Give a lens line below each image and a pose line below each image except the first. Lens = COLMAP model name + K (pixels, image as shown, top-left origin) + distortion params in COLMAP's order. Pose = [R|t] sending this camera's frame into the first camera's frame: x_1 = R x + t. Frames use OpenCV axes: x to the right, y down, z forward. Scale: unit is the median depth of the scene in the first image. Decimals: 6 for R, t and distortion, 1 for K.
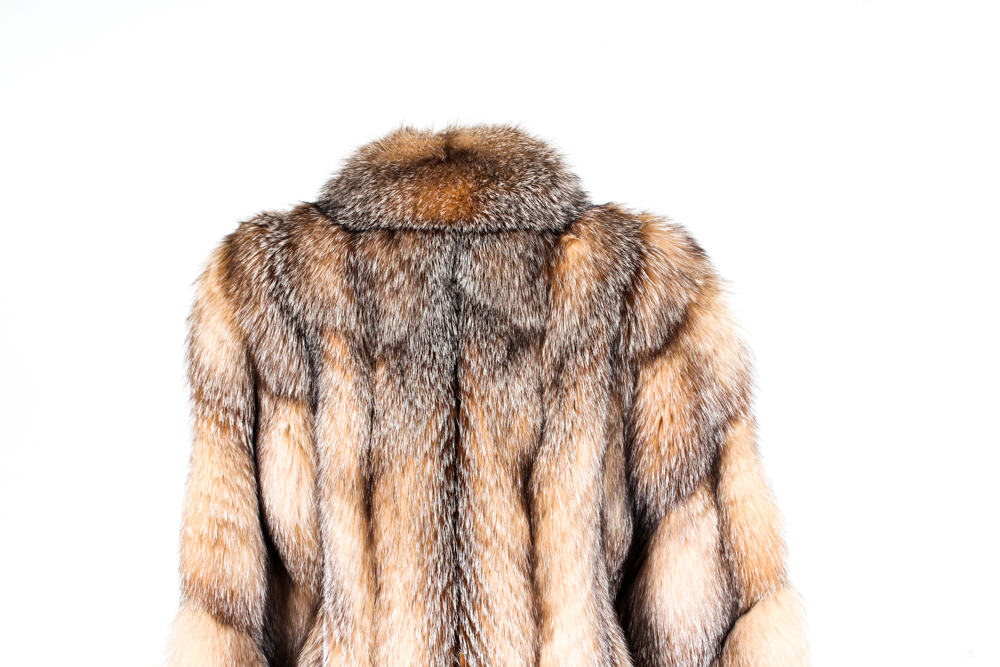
lens RADIAL K [[1462.2, 0, 497.7], [0, 1462.2, 334.4], [0, 0, 1]] dist [-0.017242, 0.000000]
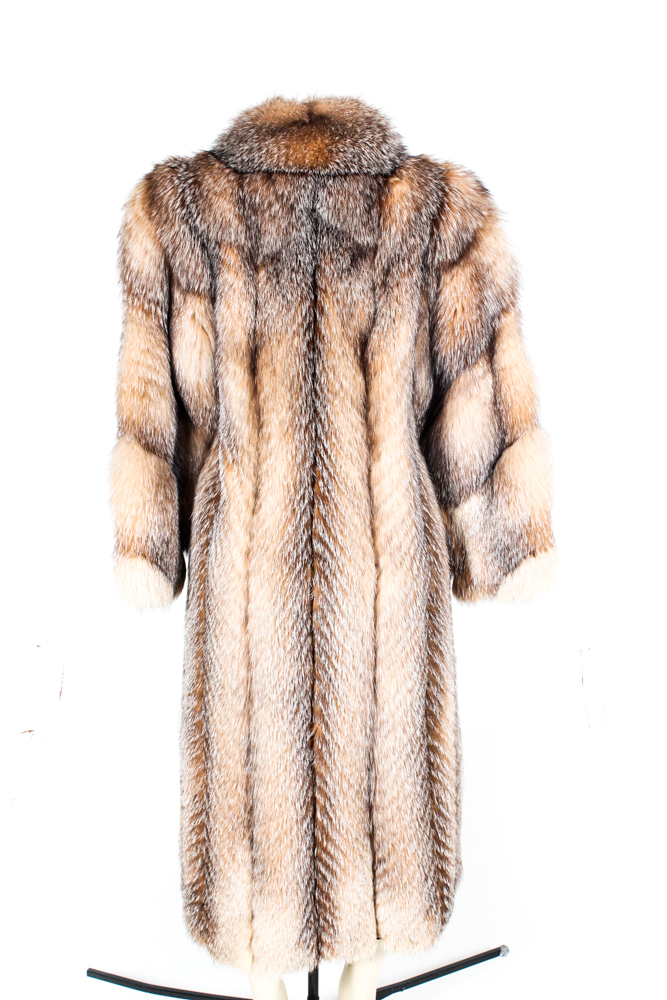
lens RADIAL K [[1437.9, 0, 336.7], [0, 1437.9, 500.7], [0, 0, 1]] dist [-0.010642, 0.000000]
pose [[0.998098, 0.000714, 0.061636, -0.091971], [-0.010761, 0.986594, 0.162838, 0.014239], [-0.060693, -0.163192, 0.984726, -0.413909]]
